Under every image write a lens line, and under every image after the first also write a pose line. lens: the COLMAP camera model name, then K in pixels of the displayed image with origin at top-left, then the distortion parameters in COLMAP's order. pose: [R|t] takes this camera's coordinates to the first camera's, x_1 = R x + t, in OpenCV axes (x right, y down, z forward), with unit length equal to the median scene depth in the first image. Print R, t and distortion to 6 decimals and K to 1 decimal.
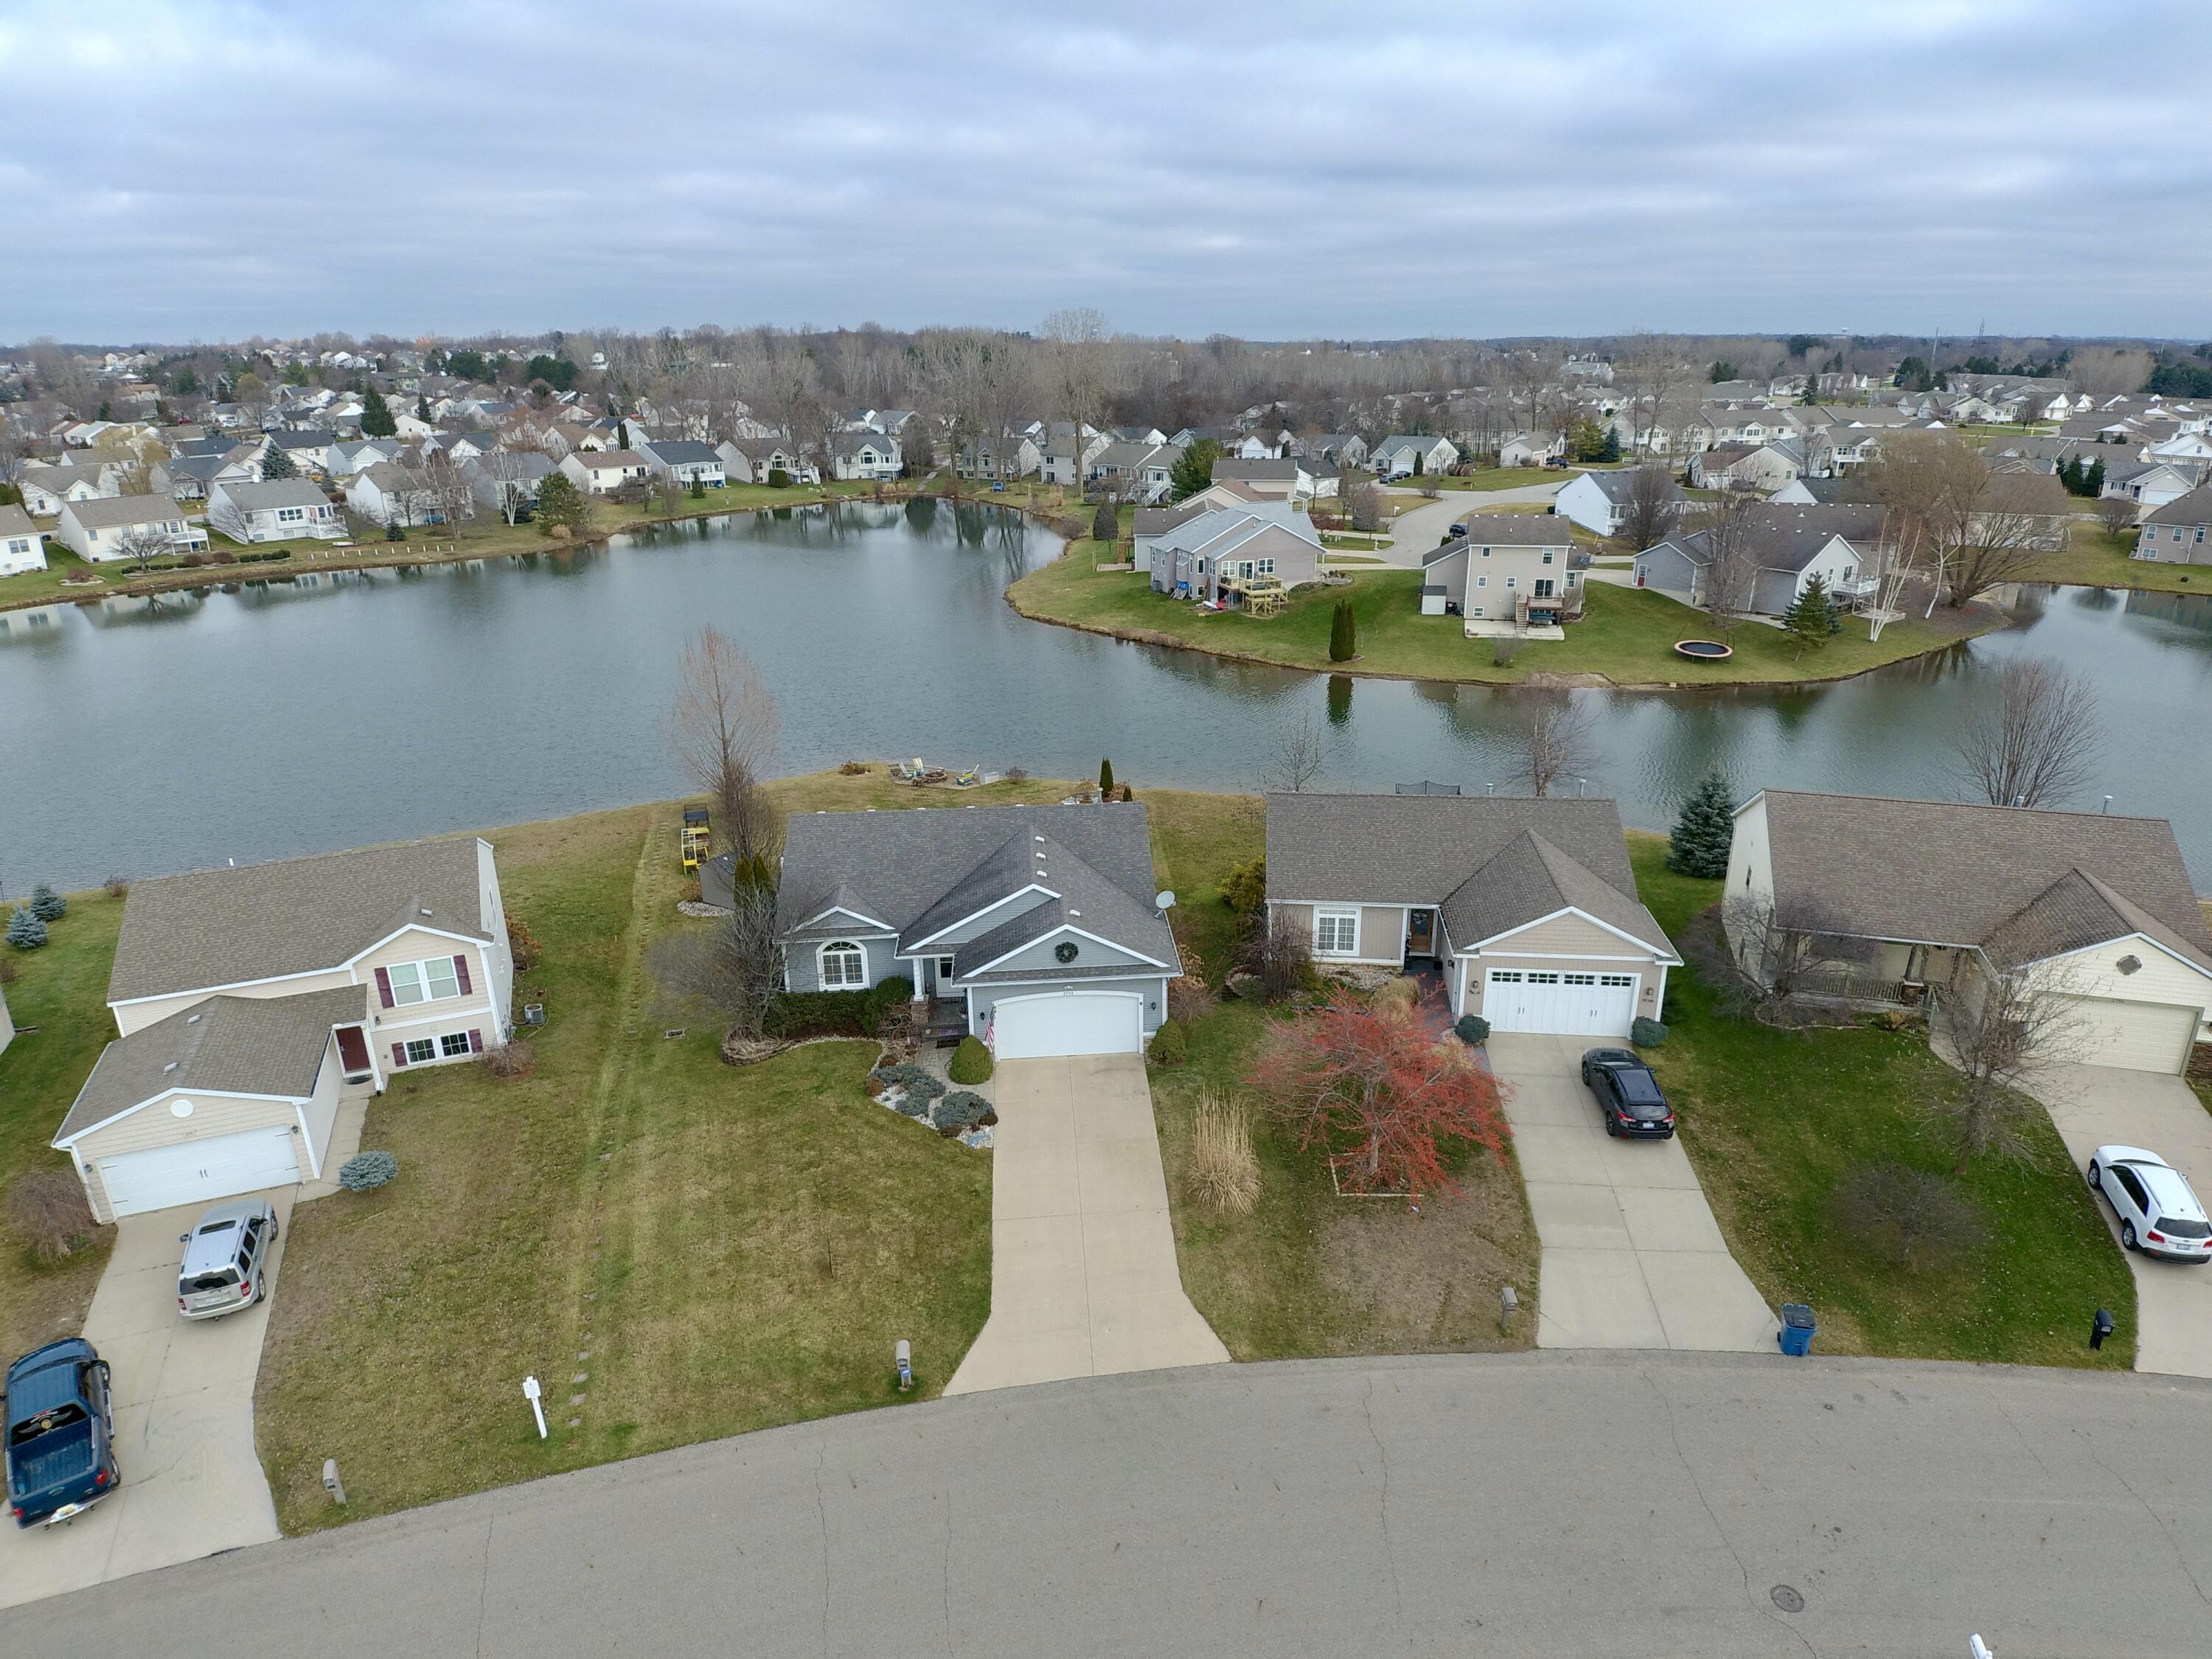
lens RADIAL K [[1307.6, 0, 1142.0], [0, 1307.6, 835.7], [0, 0, 1]] dist [0.092093, -0.123434]
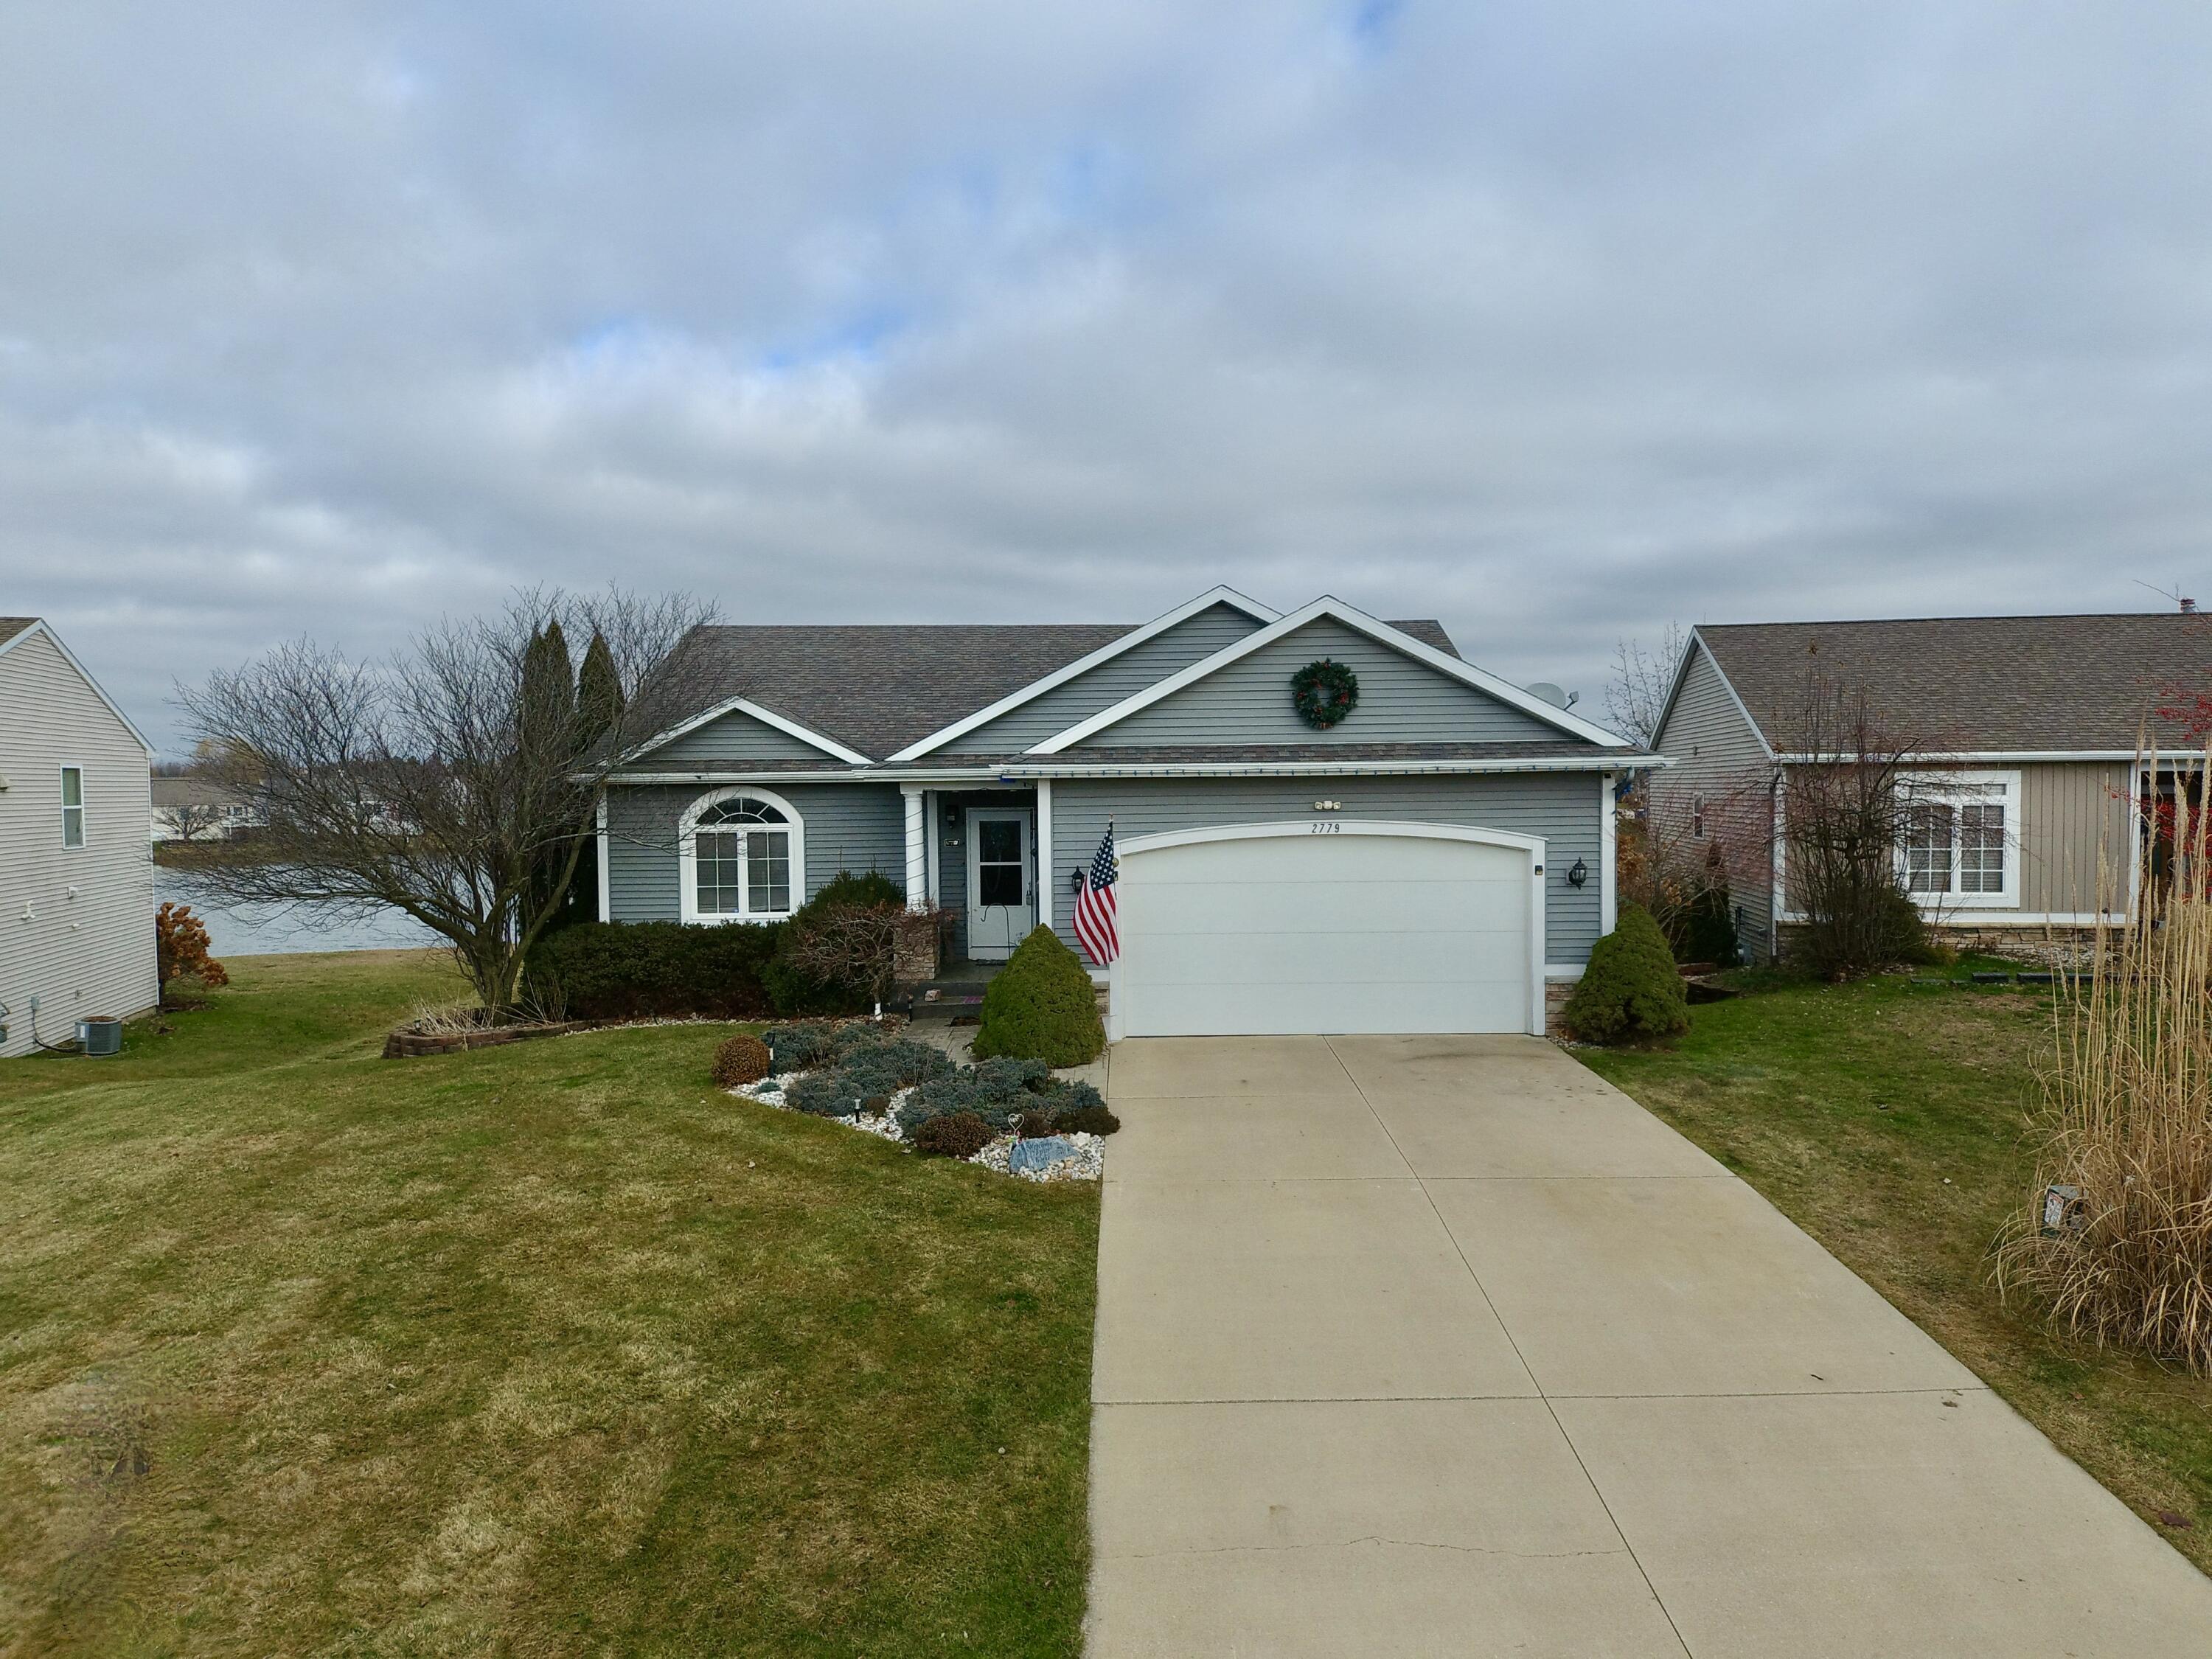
lens RADIAL K [[1317.3, 0, 1141.0], [0, 1317.3, 834.2], [0, 0, 1]] dist [0.091953, -0.127170]
pose [[0.996375, -0.003710, -0.084994, -0.069331], [-0.022753, 0.951038, -0.308235, 0.211885], [0.081976, 0.309051, 0.947506, 0.612443]]
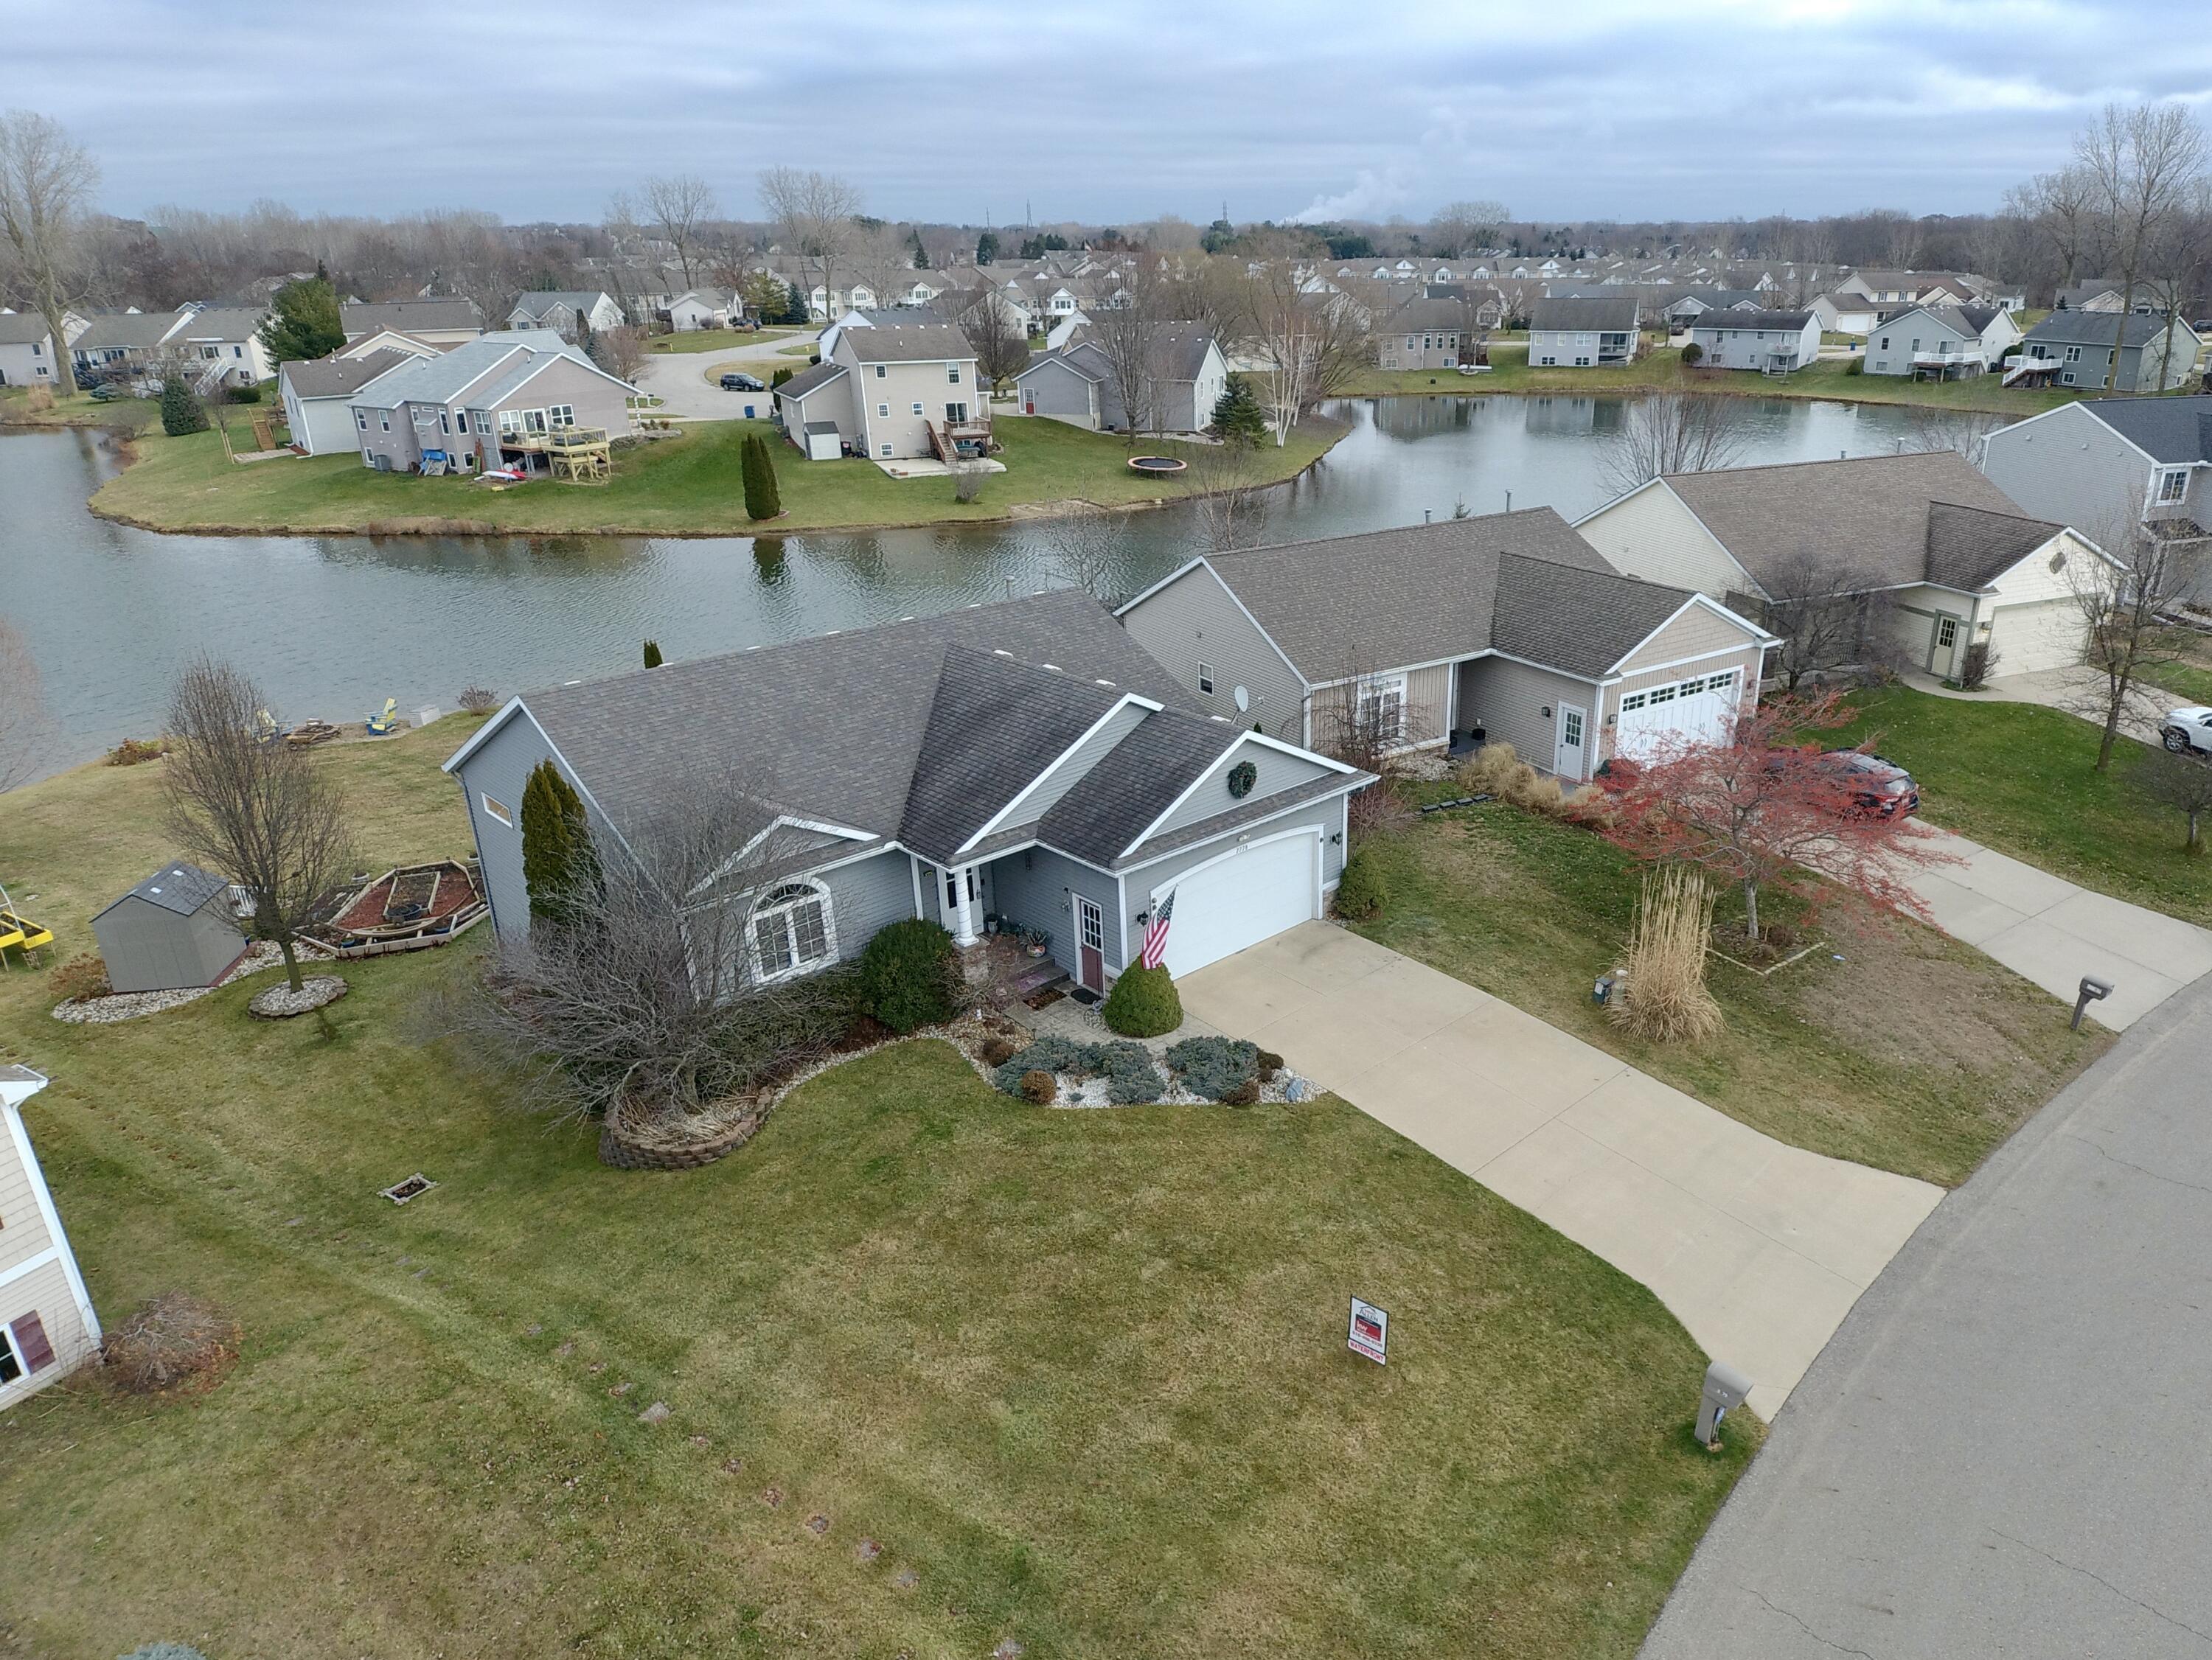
lens RADIAL K [[1462.3, 0, 1273.6], [0, 1462.3, 864.0], [0, 0, 1]] dist [0.085340, -0.107908]
pose [[0.765386, -0.249035, 0.593435, -0.420215], [0.220801, 0.967742, 0.121334, 0.043149], [-0.604509, 0.038163, 0.795684, 0.404971]]
